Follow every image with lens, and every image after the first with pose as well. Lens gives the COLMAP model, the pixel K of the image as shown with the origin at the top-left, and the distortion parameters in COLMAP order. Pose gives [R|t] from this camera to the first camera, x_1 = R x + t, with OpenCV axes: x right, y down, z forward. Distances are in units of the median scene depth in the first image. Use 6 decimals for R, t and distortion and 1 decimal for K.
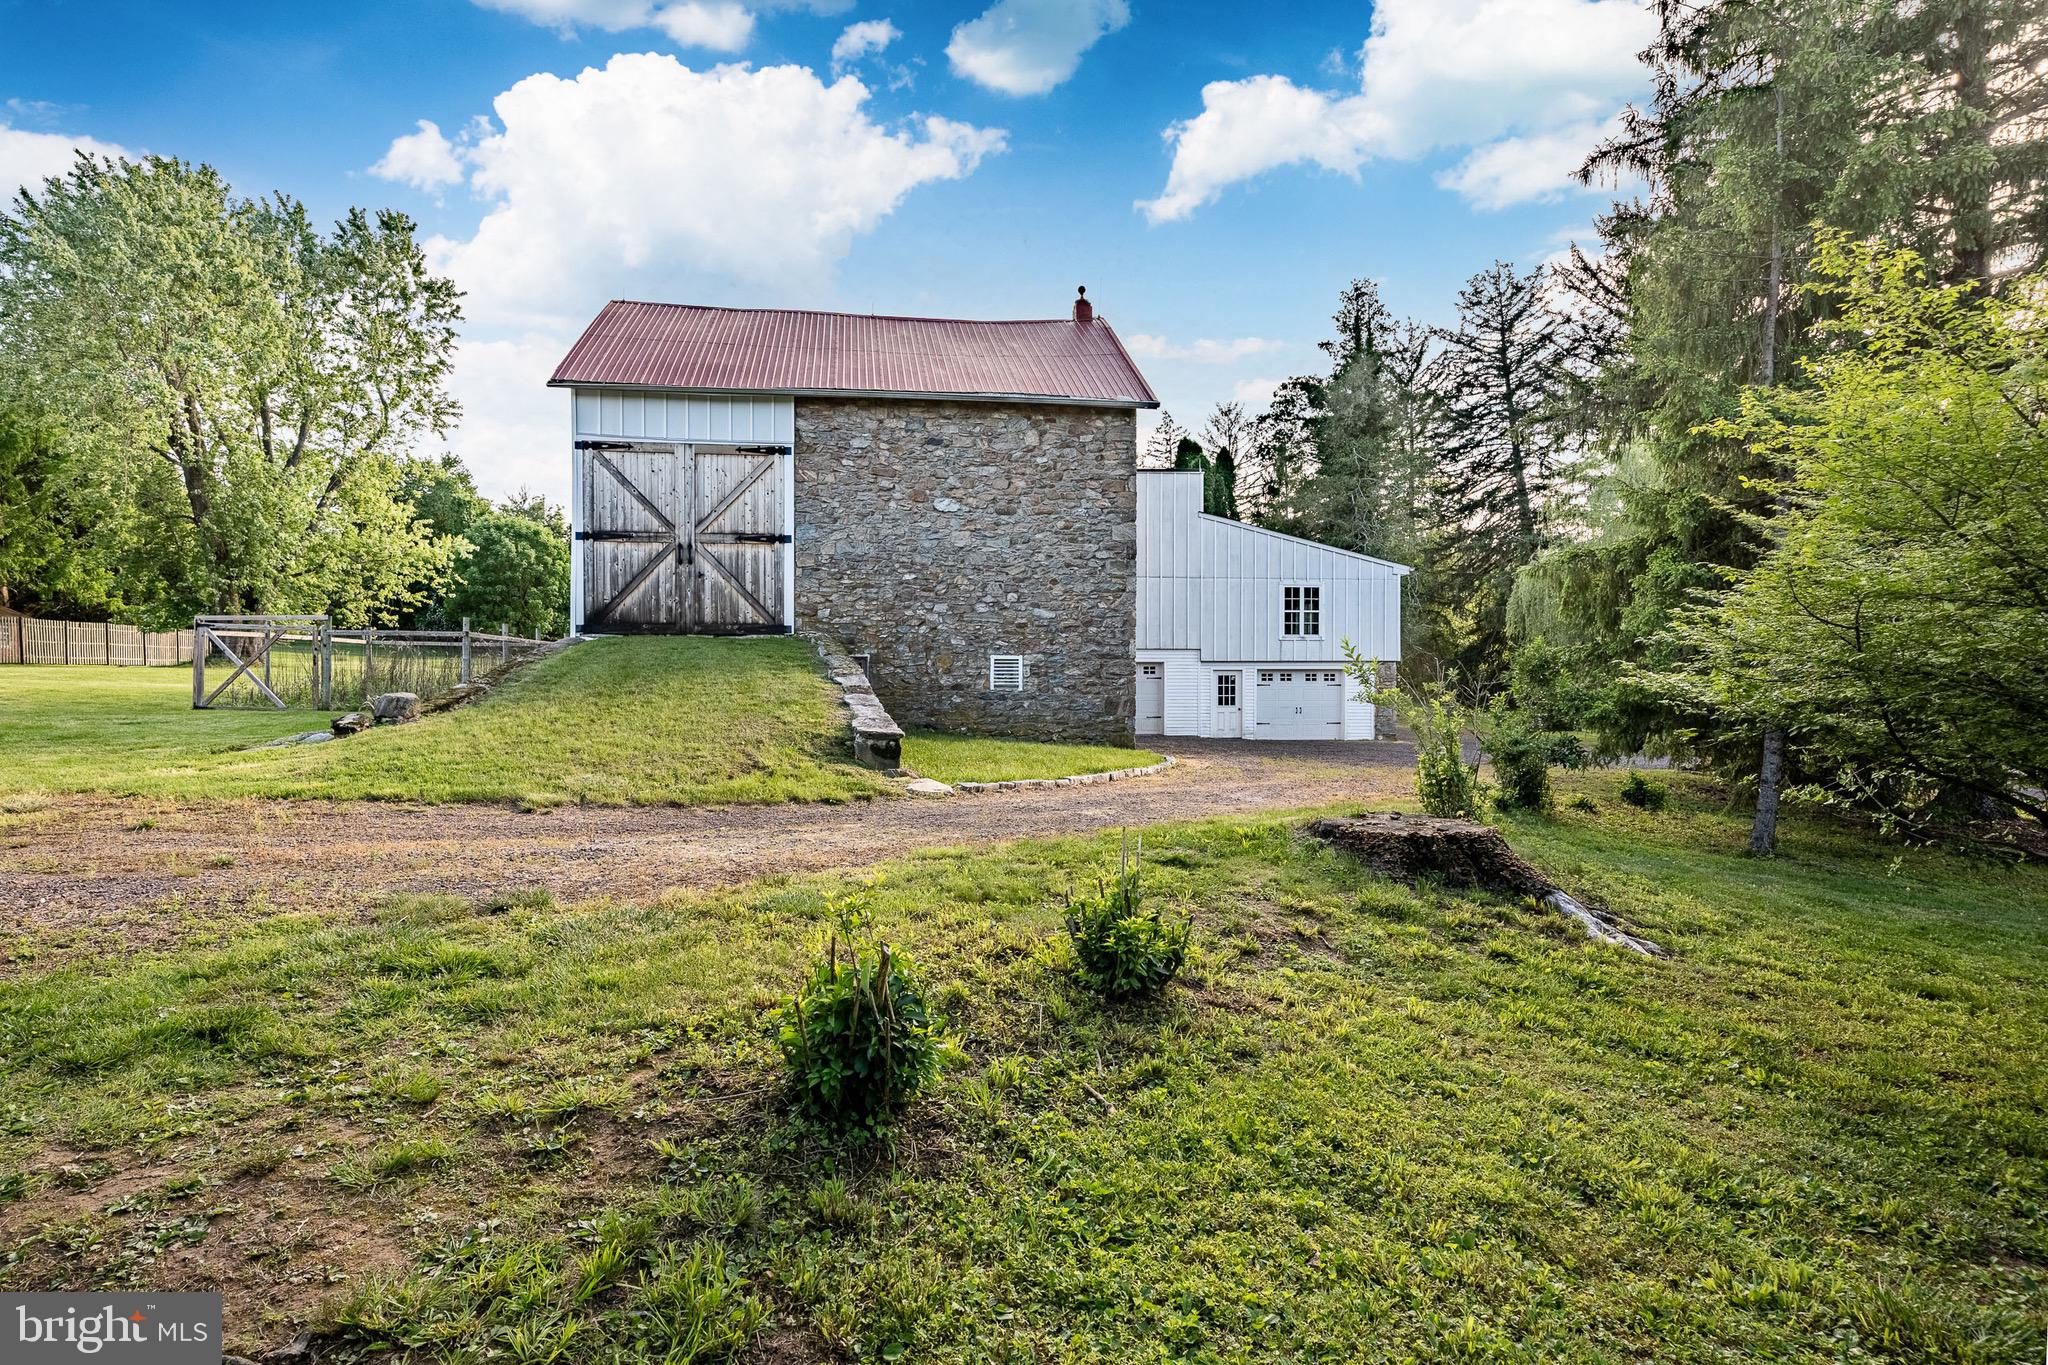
lens RADIAL K [[1050.5, 0, 1012.4], [0, 1050.5, 695.7], [0, 0, 1]] dist [-0.003092, -0.000489]
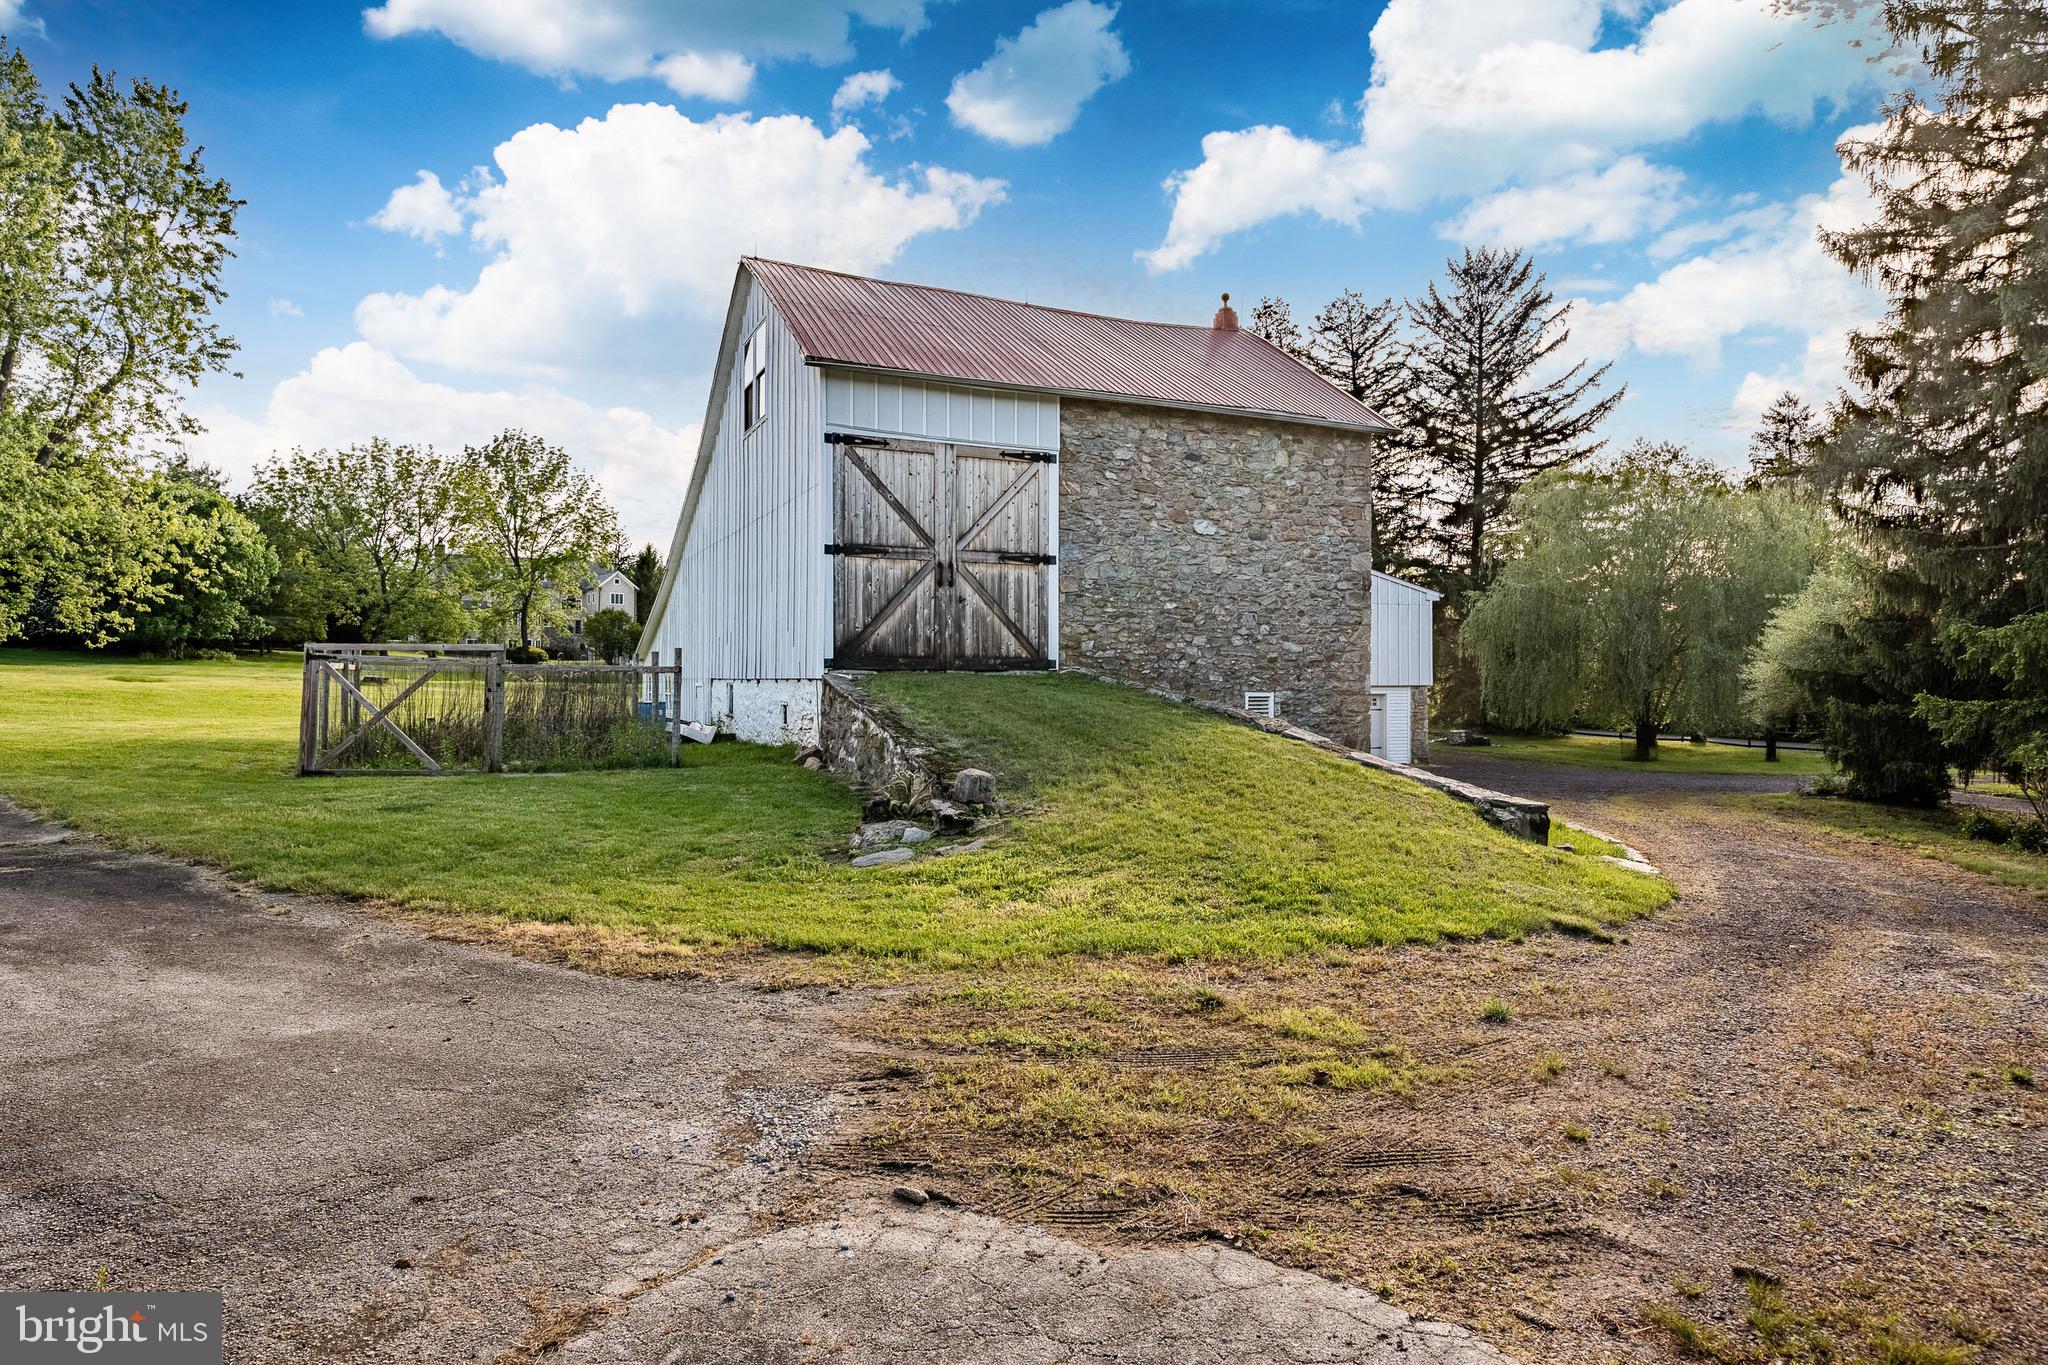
lens RADIAL K [[1109.4, 0, 1032.5], [0, 1109.4, 675.3], [0, 0, 1]] dist [0.005337, 0.002527]
pose [[0.957883, 0.002421, 0.287149, -0.492779], [0.003743, 0.999774, -0.020916, -0.035034], [-0.287135, 0.021110, 0.957658, 0.130598]]
